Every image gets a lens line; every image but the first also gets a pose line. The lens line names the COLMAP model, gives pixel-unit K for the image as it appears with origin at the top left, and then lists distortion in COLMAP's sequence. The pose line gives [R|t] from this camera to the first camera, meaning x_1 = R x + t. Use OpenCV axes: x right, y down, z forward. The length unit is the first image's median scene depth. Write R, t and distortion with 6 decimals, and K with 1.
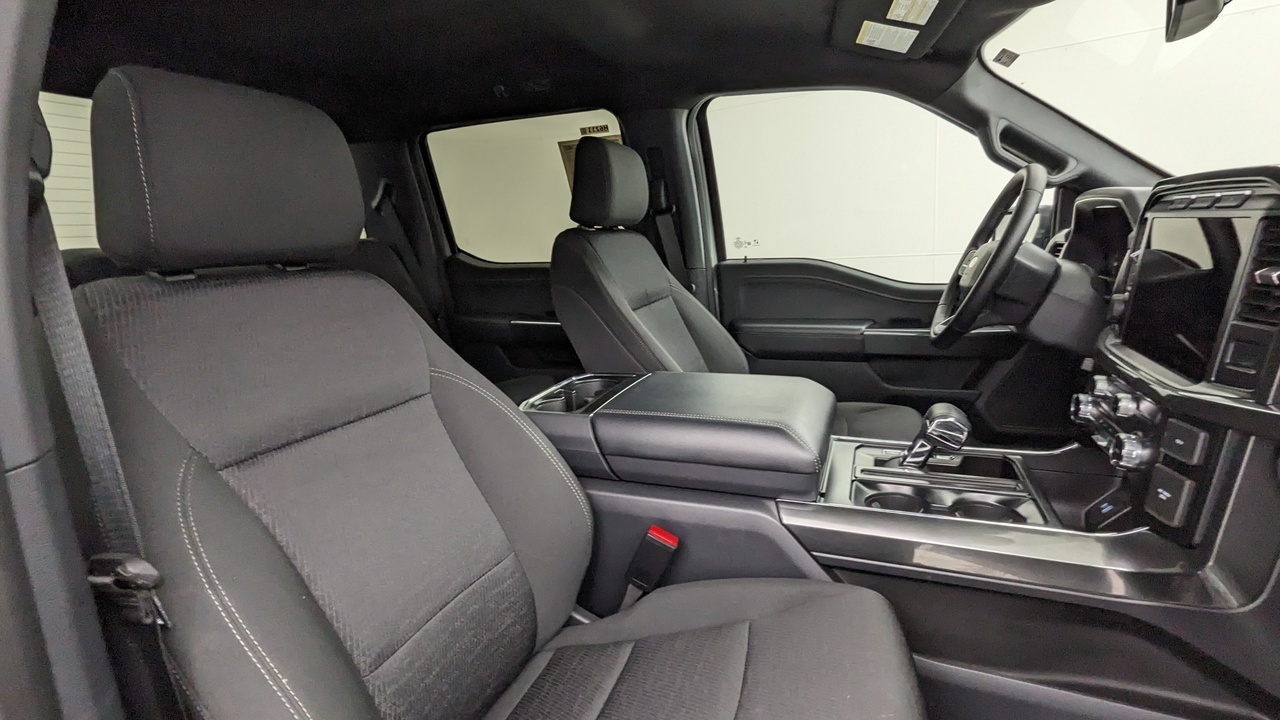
lens RADIAL K [[608.3, 0, 642.9], [0, 608.3, 358.3], [0, 0, 1]] dist [-0.001469, -0.000942]
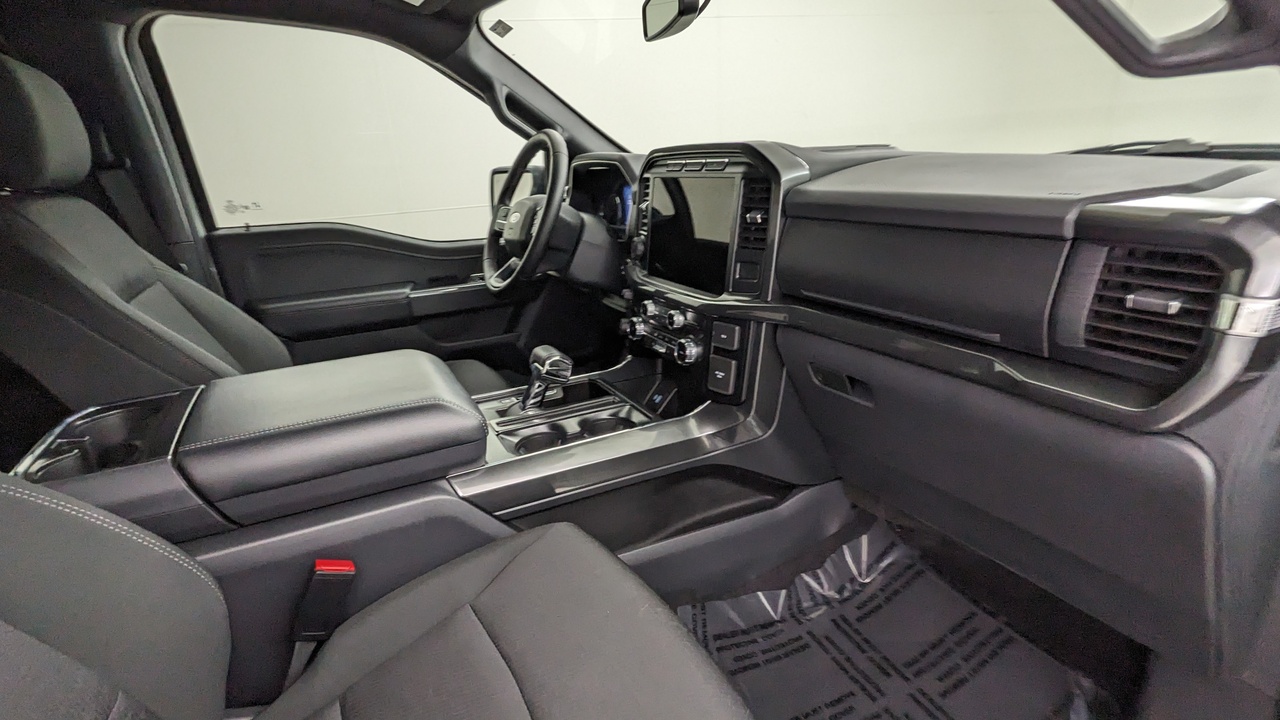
lens RADIAL K [[608.3, 0, 642.9], [0, 608.3, 358.3], [0, 0, 1]] dist [-0.001469, -0.000942]
pose [[0.666073, -0.209825, 0.715766, -0.204163], [0.162884, 0.977374, 0.134939, -0.026460], [-0.727884, 0.026708, 0.685180, 0.107852]]
